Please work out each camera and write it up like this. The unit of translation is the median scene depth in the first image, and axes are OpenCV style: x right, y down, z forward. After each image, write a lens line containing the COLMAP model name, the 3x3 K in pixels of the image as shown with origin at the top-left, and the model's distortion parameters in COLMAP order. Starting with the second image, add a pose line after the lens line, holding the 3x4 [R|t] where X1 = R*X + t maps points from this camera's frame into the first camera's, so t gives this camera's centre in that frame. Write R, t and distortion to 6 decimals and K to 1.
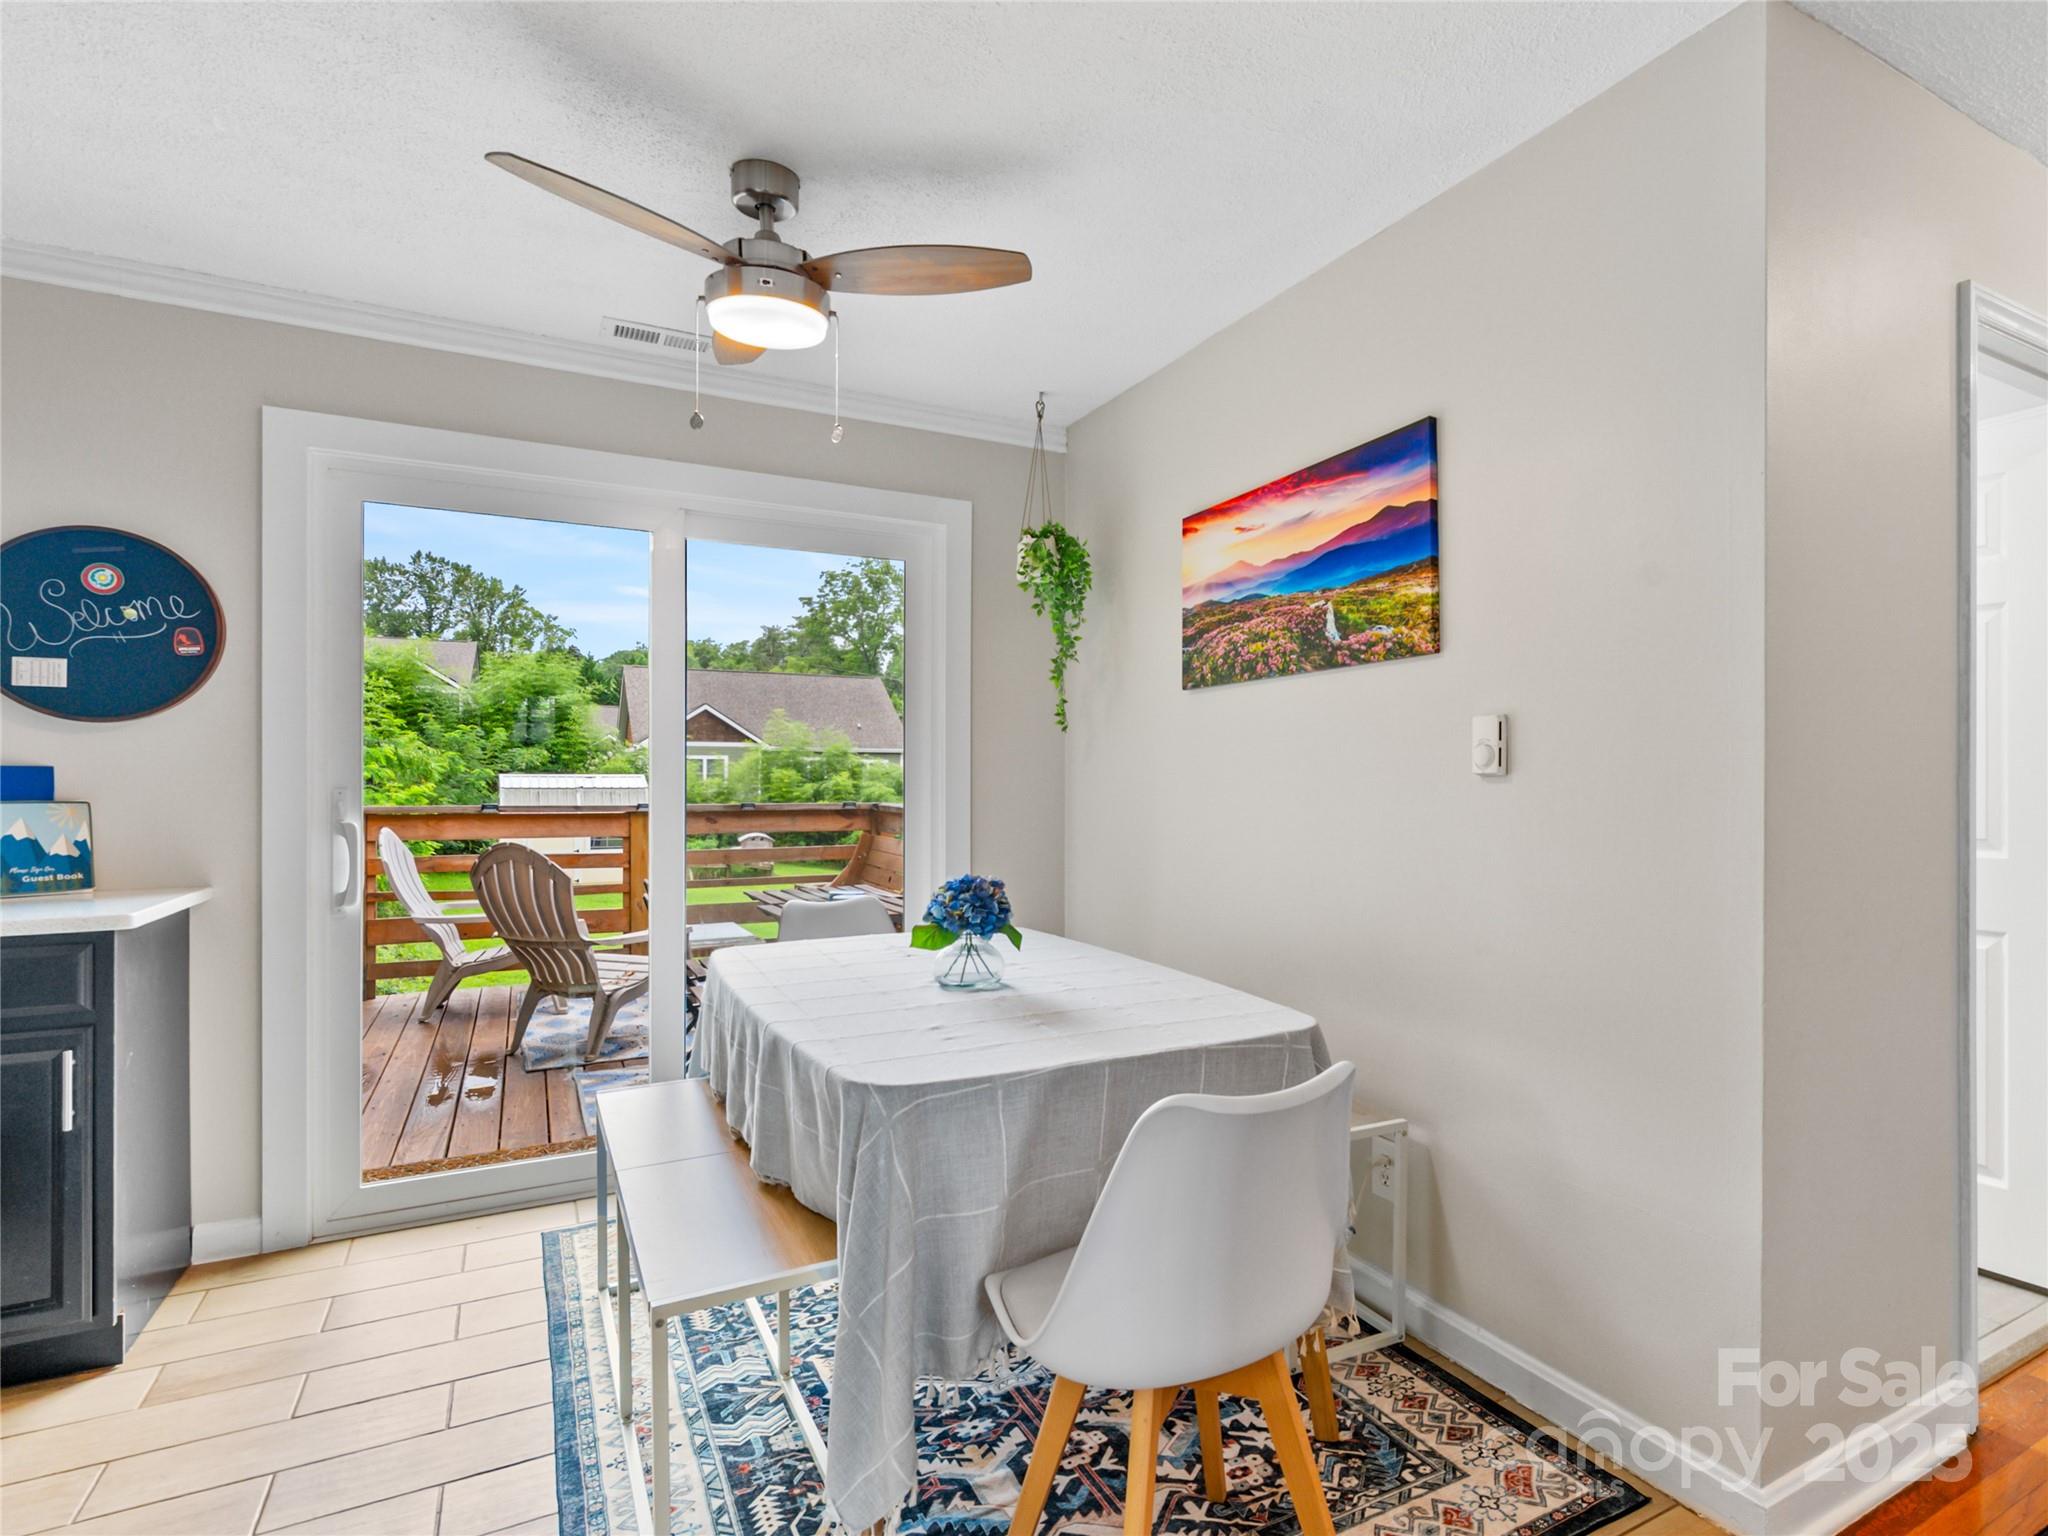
lens RADIAL K [[1109.3, 0, 1198.2], [0, 1109.3, 781.7], [0, 0, 1]] dist [-0.015398, 0.002094]
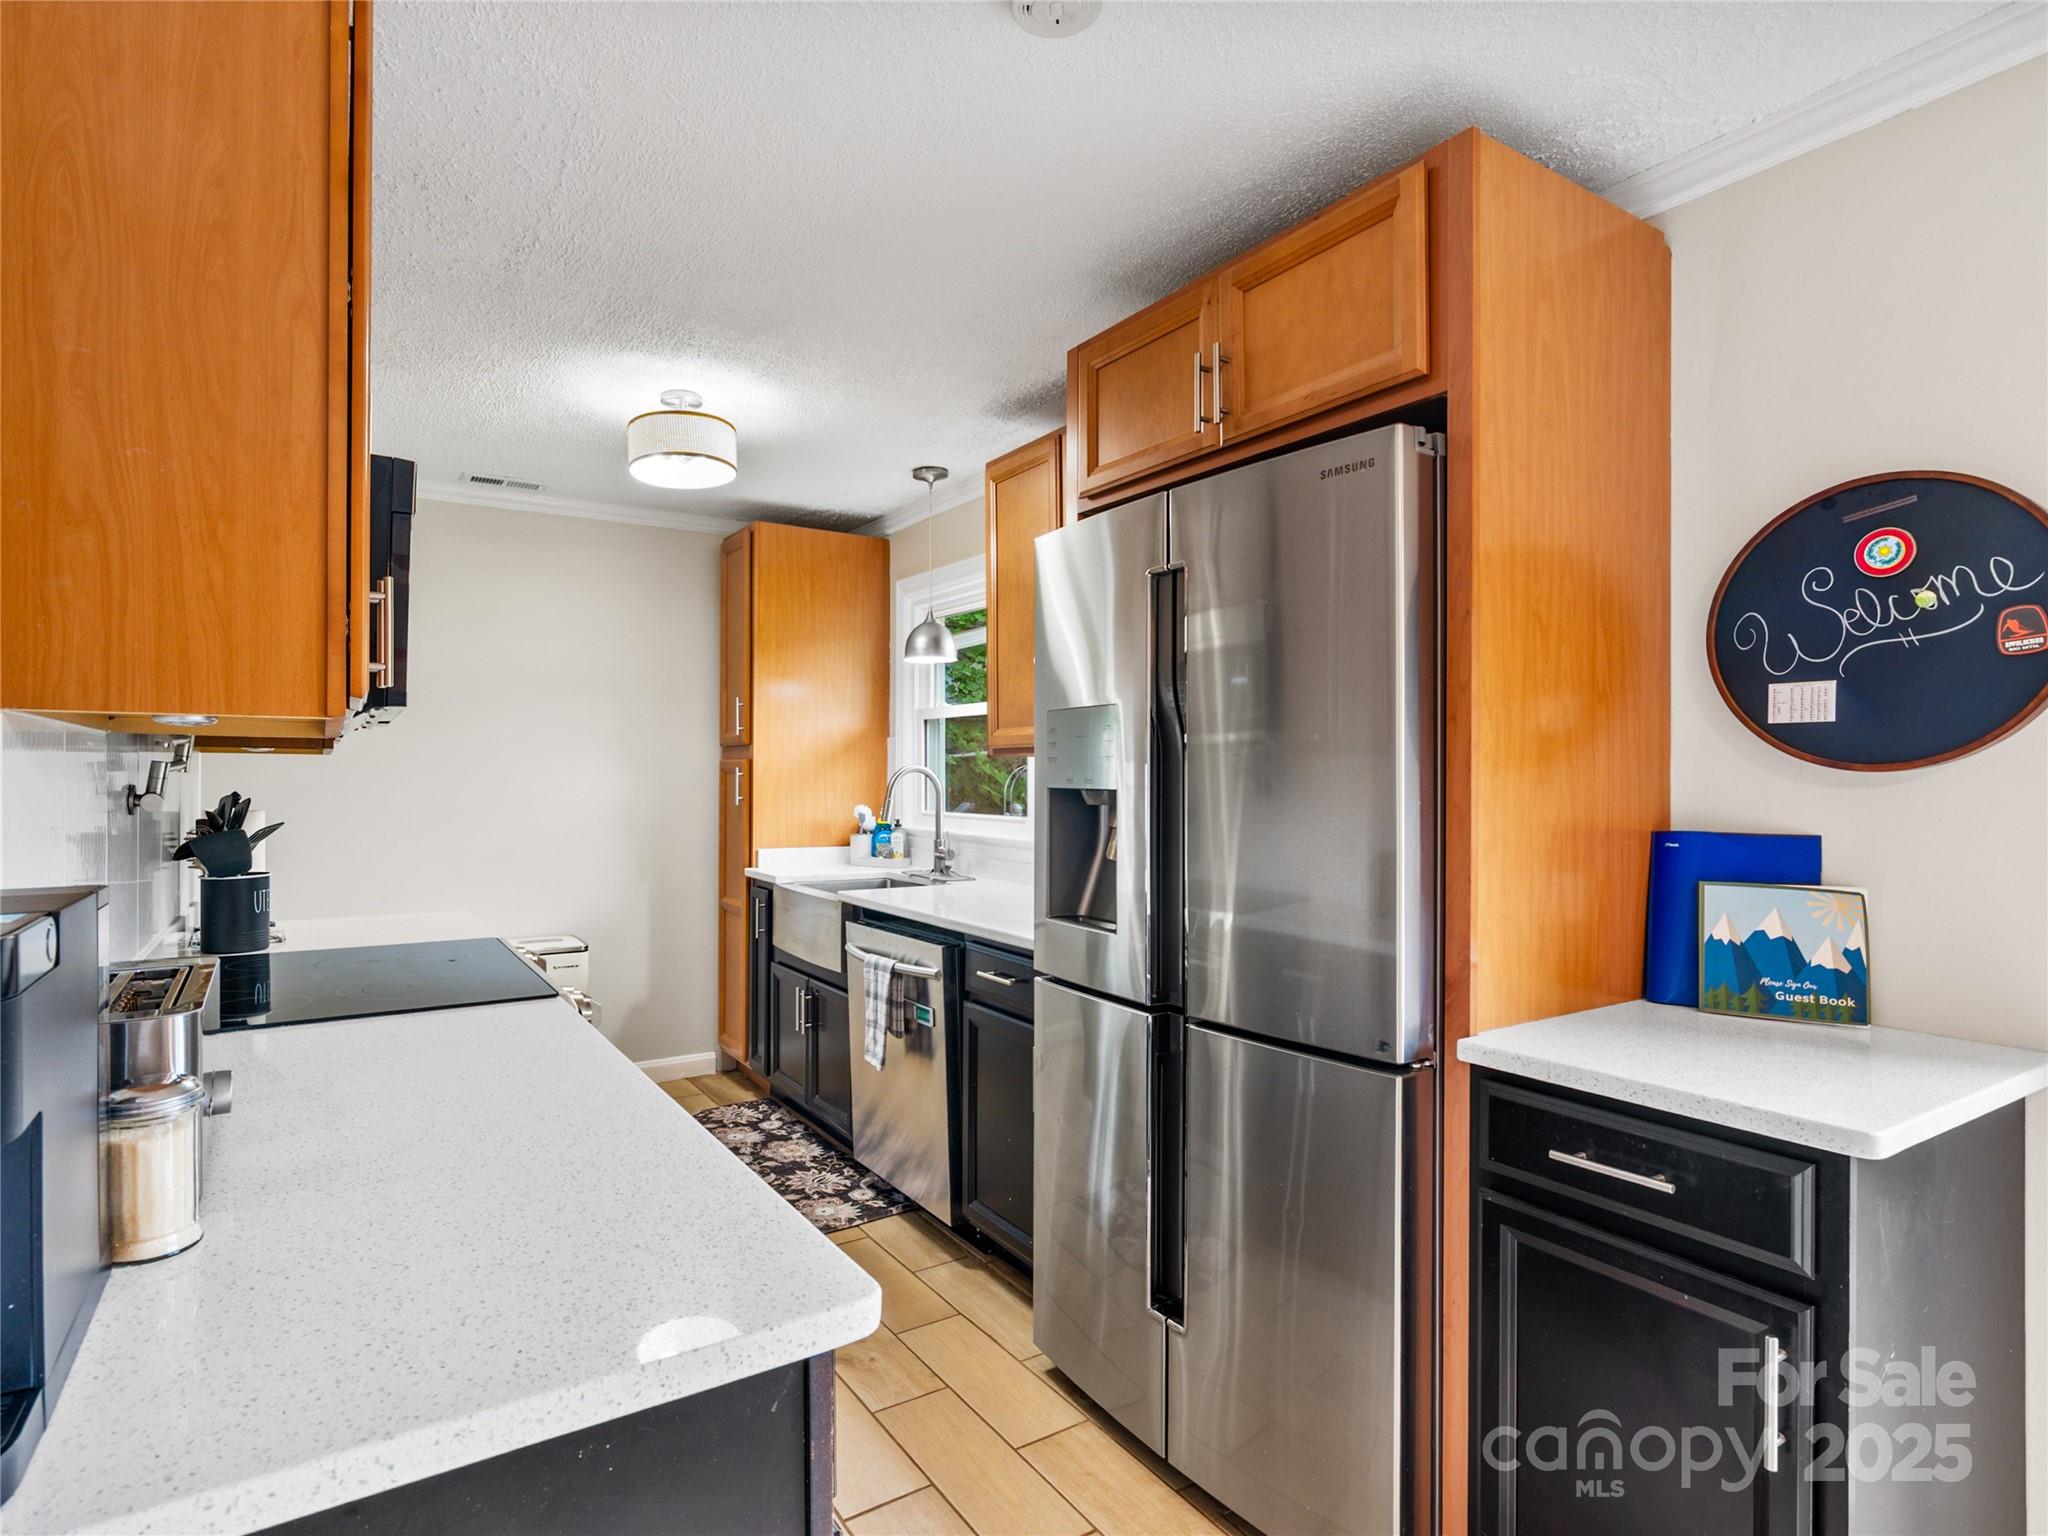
lens RADIAL K [[1069.2, 0, 958.1], [0, 1069.2, 776.3], [0, 0, 1]] dist [-0.000351, 0.000786]
pose [[-0.004761, -0.002827, -0.999985, -0.326106], [-0.004002, 0.999988, -0.002808, -0.043032], [0.999981, 0.003988, -0.004773, 0.407626]]
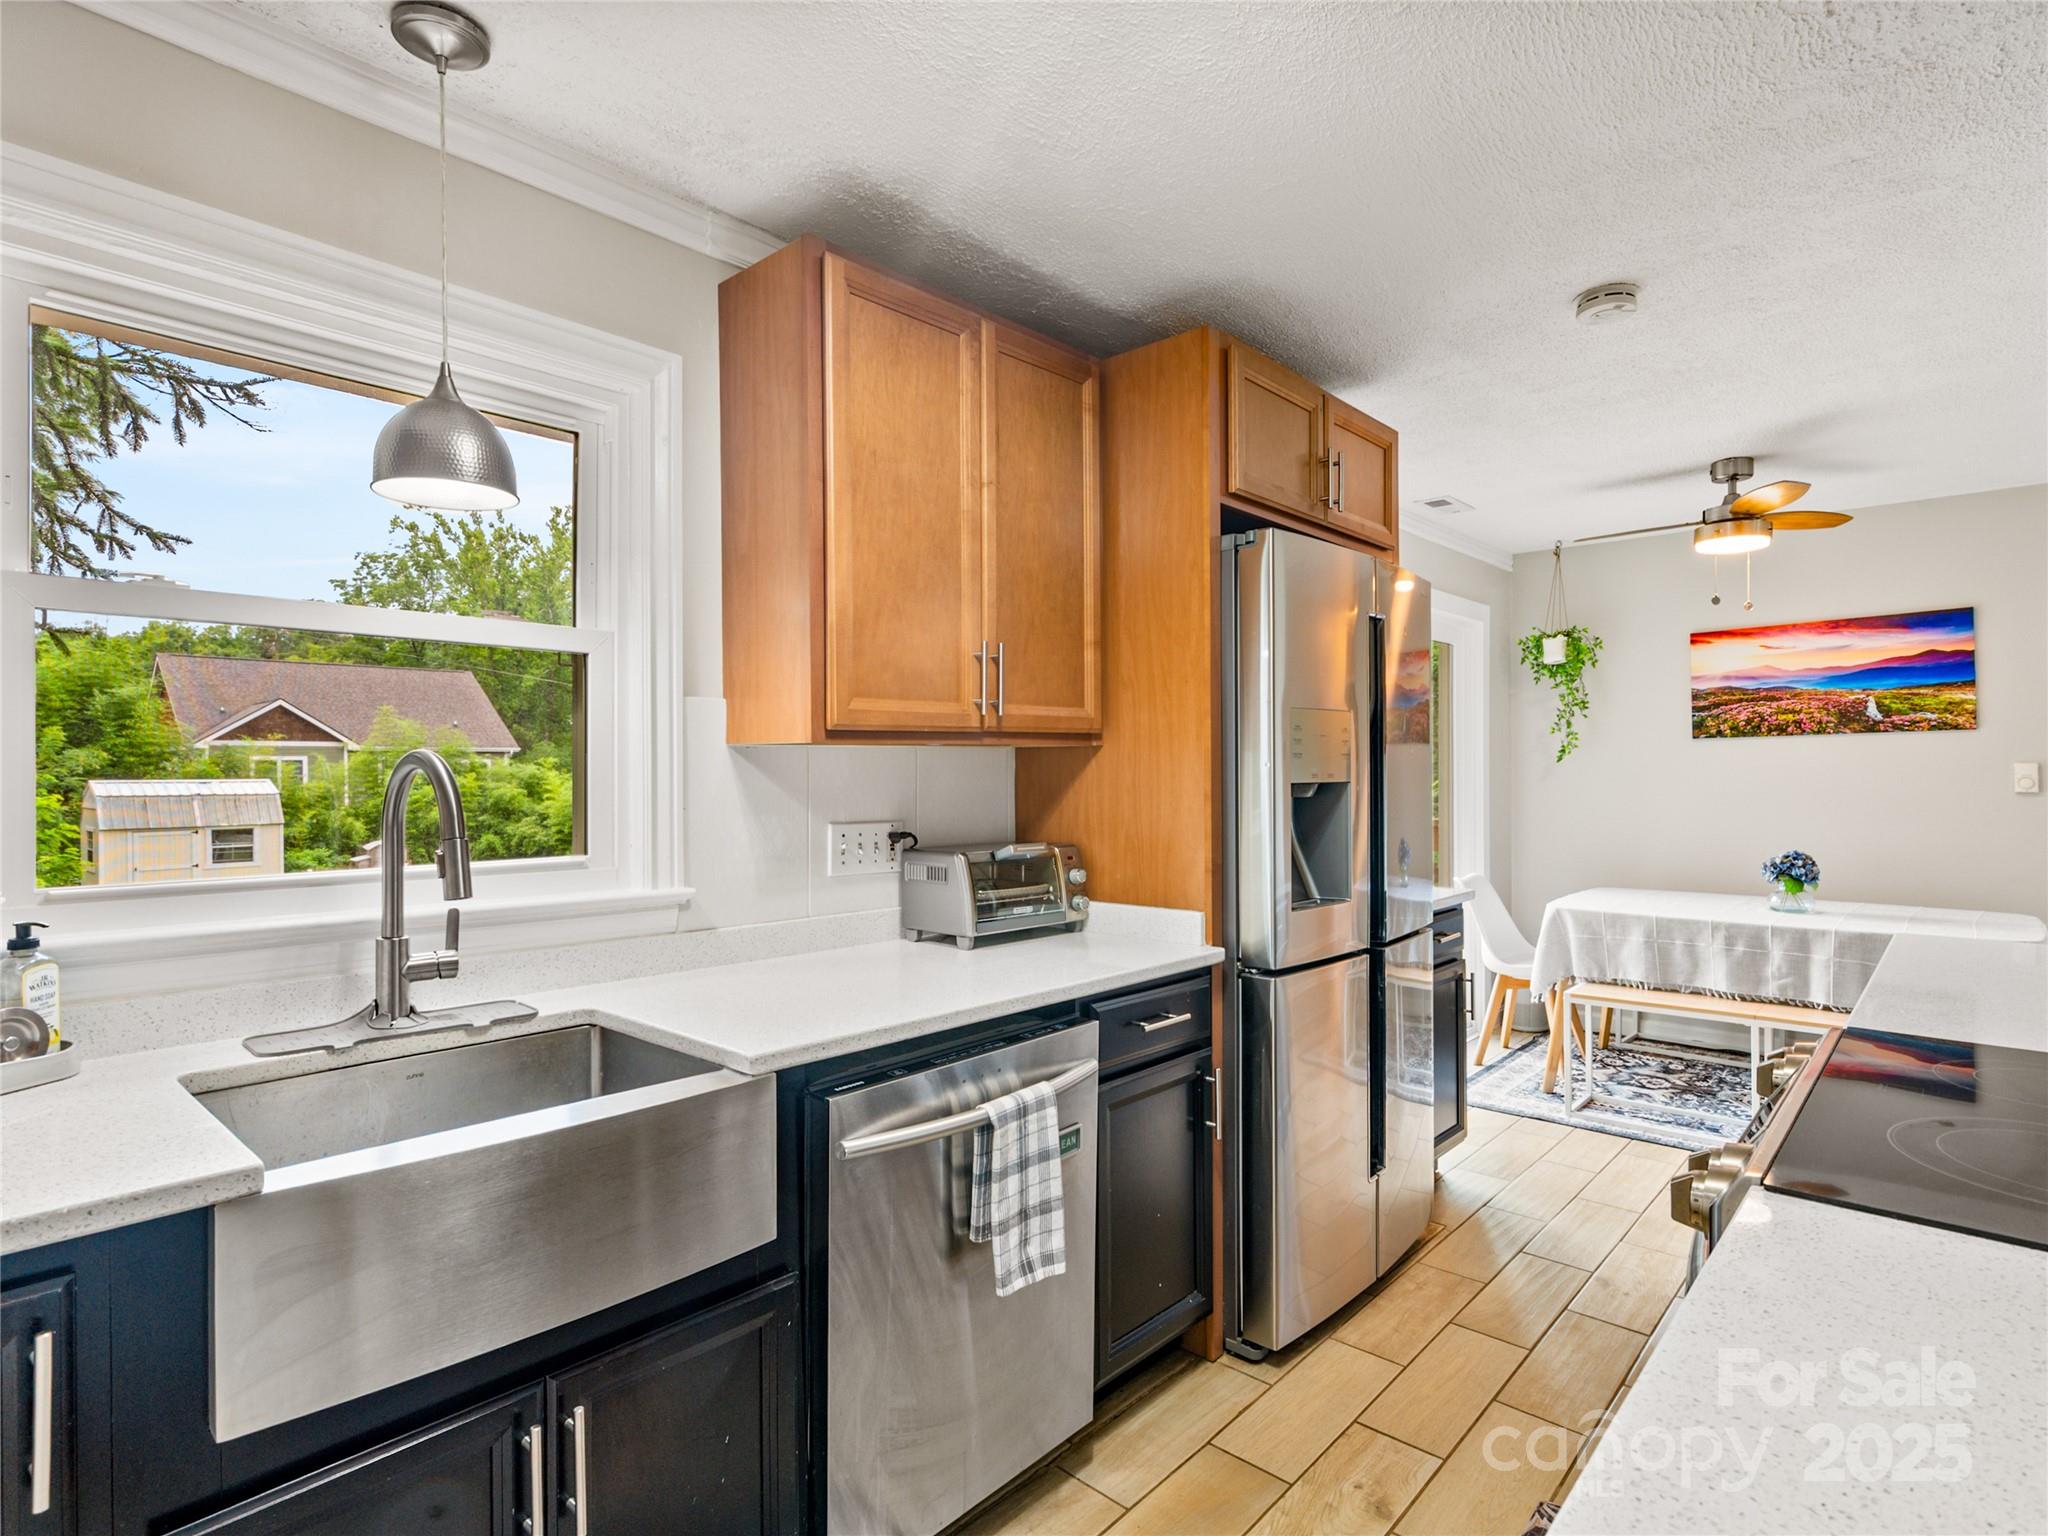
lens RADIAL K [[1079.1, 0, 1029.3], [0, 1079.1, 776.6], [0, 0, 1]] dist [-0.004810, 0.001312]
pose [[0.957474, -0.010379, 0.288334, -1.598472], [0.009912, 0.999946, 0.003081, -0.046505], [-0.288350, -0.000092, 0.957525, -0.271940]]
